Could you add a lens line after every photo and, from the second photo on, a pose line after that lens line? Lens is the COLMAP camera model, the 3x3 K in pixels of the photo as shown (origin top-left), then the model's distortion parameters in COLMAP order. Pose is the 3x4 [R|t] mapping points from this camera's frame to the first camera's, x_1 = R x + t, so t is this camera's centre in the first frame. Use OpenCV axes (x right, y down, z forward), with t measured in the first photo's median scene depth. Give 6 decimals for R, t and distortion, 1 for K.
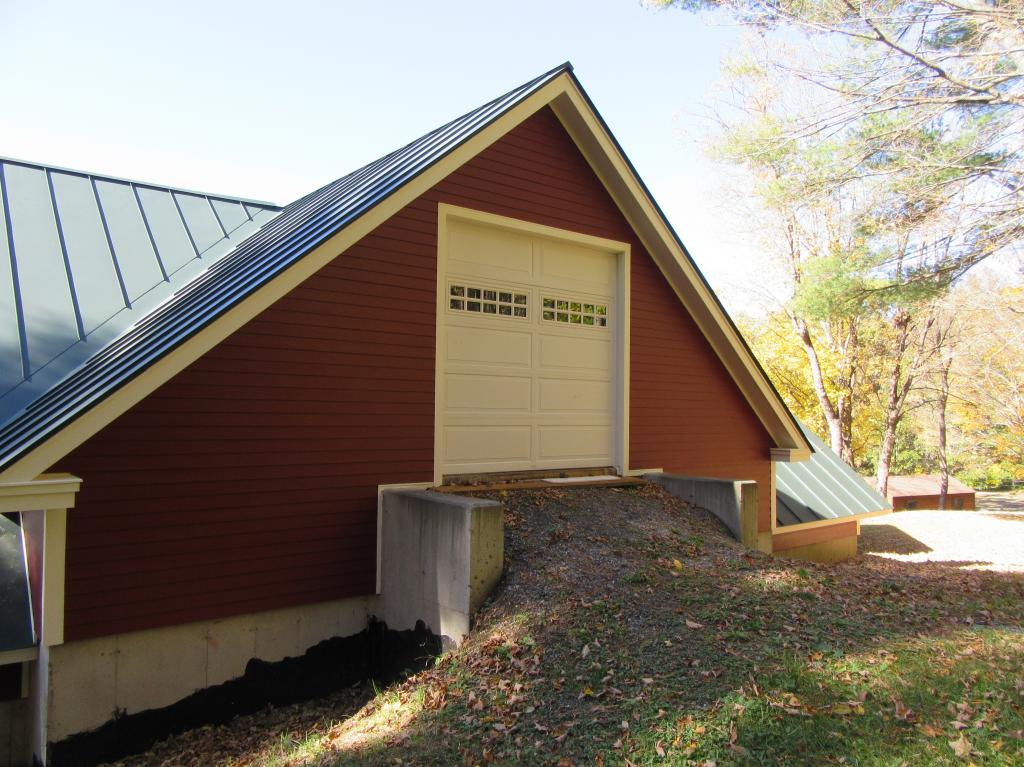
lens RADIAL K [[752.6, 0, 506.5], [0, 752.6, 383.5], [0, 0, 1]] dist [-0.009522, -0.000463]
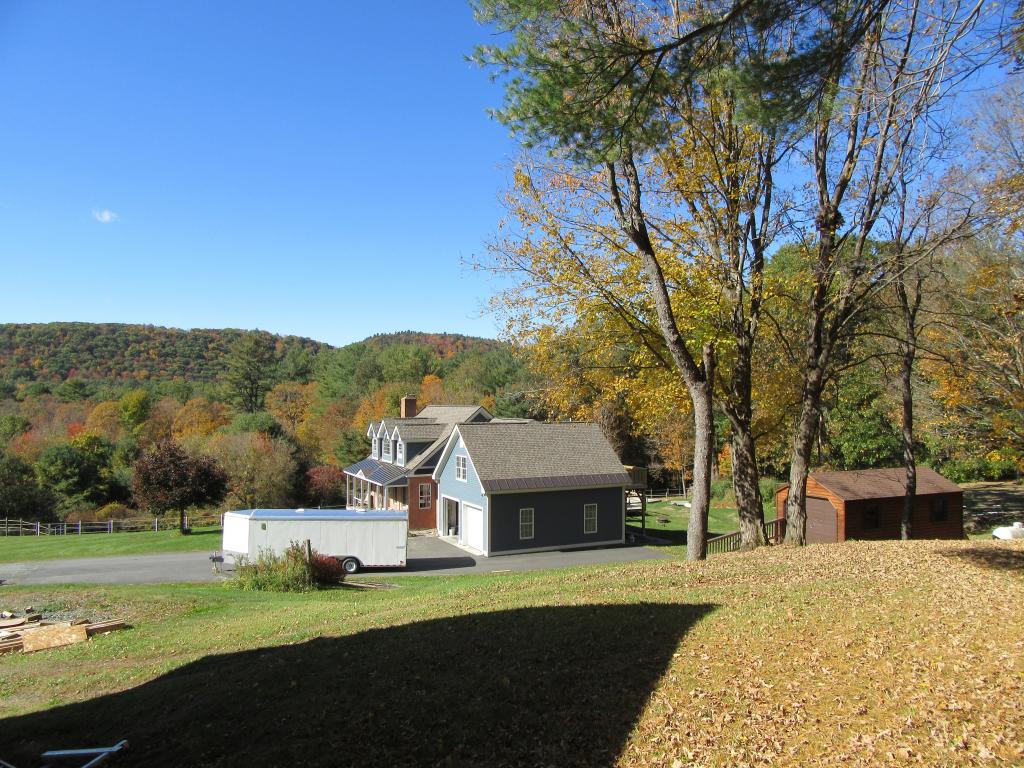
lens RADIAL K [[752.6, 0, 516.6], [0, 752.6, 384.9], [0, 0, 1]] dist [-0.009522, -0.000463]
pose [[0.999900, -0.013445, 0.004389, 0.265442], [0.013379, 0.999801, 0.014781, 0.035300], [-0.004587, -0.014721, 0.999881, 0.383310]]
